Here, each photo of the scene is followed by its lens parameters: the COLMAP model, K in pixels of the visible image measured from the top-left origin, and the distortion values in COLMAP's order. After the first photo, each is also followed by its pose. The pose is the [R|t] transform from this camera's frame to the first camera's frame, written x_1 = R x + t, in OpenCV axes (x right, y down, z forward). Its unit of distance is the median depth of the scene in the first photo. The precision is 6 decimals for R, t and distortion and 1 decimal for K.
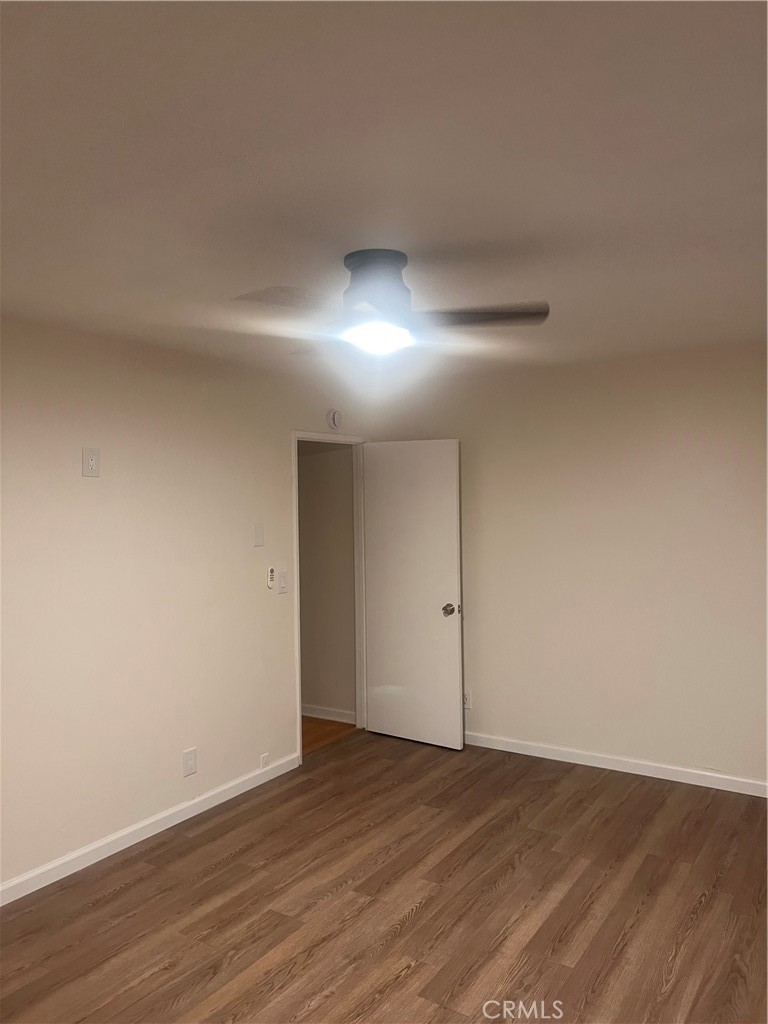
lens RADIAL K [[784.2, 0, 389.7], [0, 784.2, 513.3], [0, 0, 1]] dist [0.046693, -0.058555]
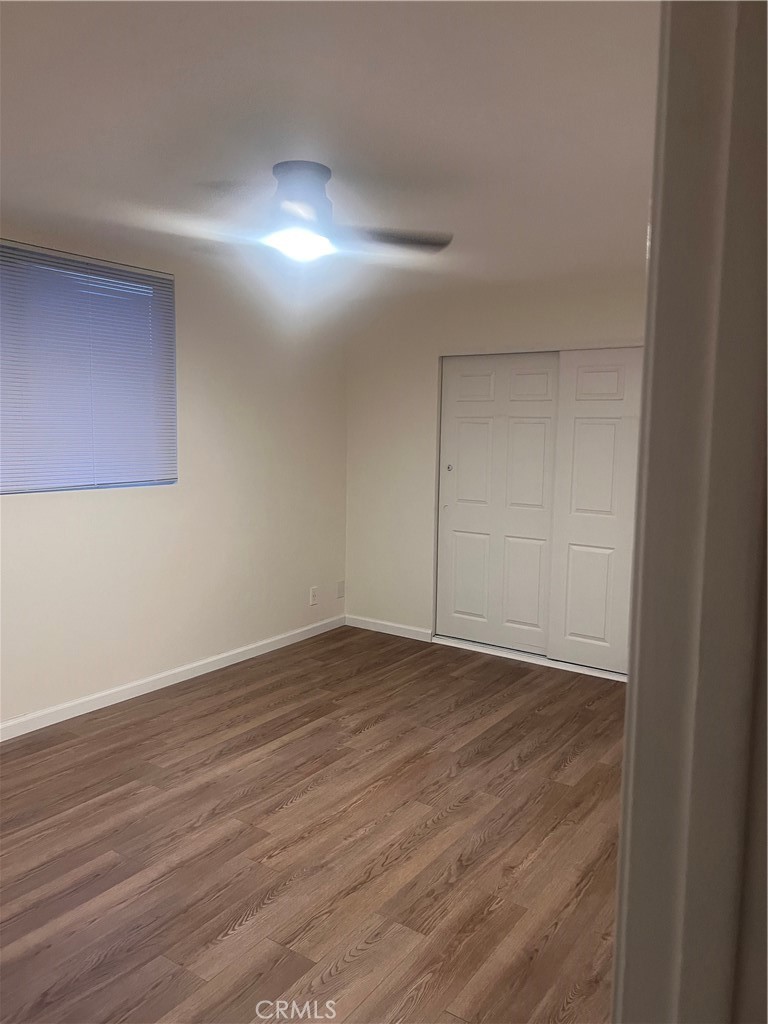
lens RADIAL K [[784.2, 0, 389.7], [0, 784.2, 513.3], [0, 0, 1]] dist [0.046693, -0.058555]
pose [[-0.999702, -0.004972, 0.023914, -0.145828], [-0.001745, 0.991103, 0.133088, 0.001533], [-0.024363, 0.133007, -0.990816, 1.869905]]
